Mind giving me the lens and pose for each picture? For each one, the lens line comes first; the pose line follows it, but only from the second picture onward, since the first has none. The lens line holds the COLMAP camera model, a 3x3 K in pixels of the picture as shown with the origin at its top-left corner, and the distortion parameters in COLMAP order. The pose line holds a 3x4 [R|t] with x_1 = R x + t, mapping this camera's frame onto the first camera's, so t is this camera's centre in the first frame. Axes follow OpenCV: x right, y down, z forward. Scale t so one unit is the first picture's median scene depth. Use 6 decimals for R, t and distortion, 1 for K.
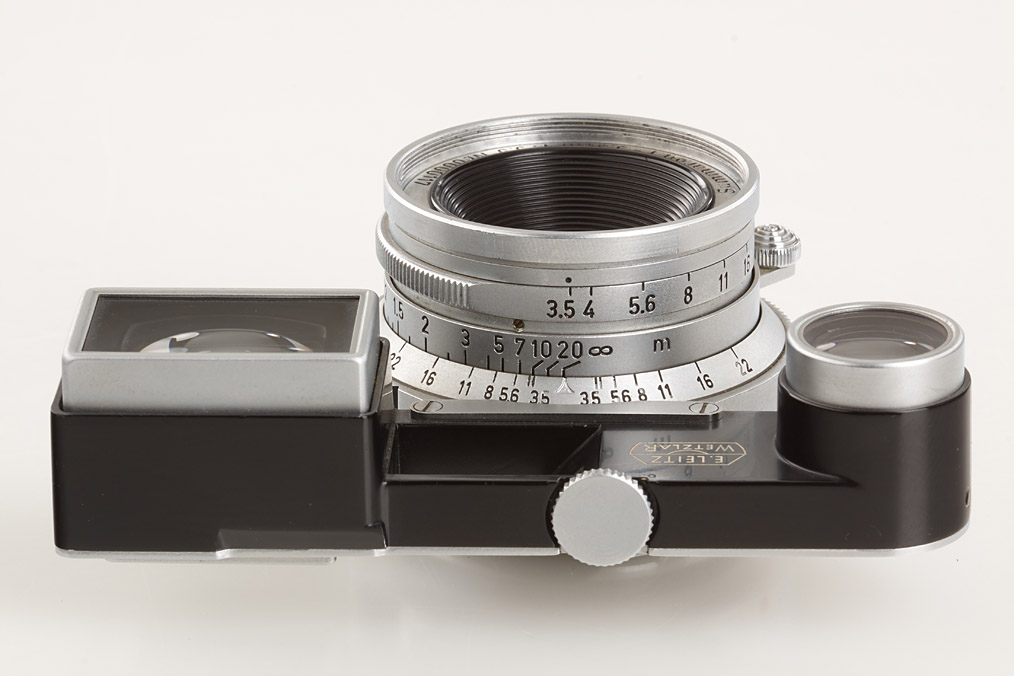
lens RADIAL K [[7426.0, 0, 507.1], [0, 7426.0, 338.1], [0, 0, 1]] dist [-0.403482, 0.000000]
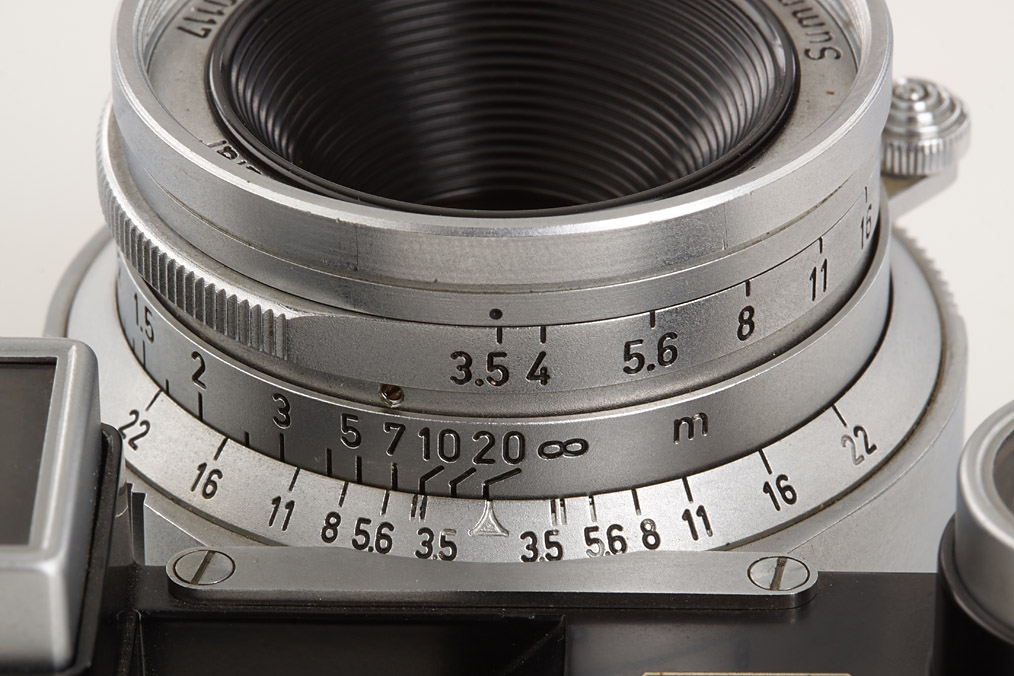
lens RADIAL K [[7426.0, 0, 507.3], [0, 7426.0, 338.0], [0, 0, 1]] dist [-0.403482, 0.000000]
pose [[0.999957, -0.004595, 0.008099, 0.005139], [0.002393, 0.967355, 0.253414, -0.126363], [-0.009000, -0.253384, 0.967324, 0.538242]]
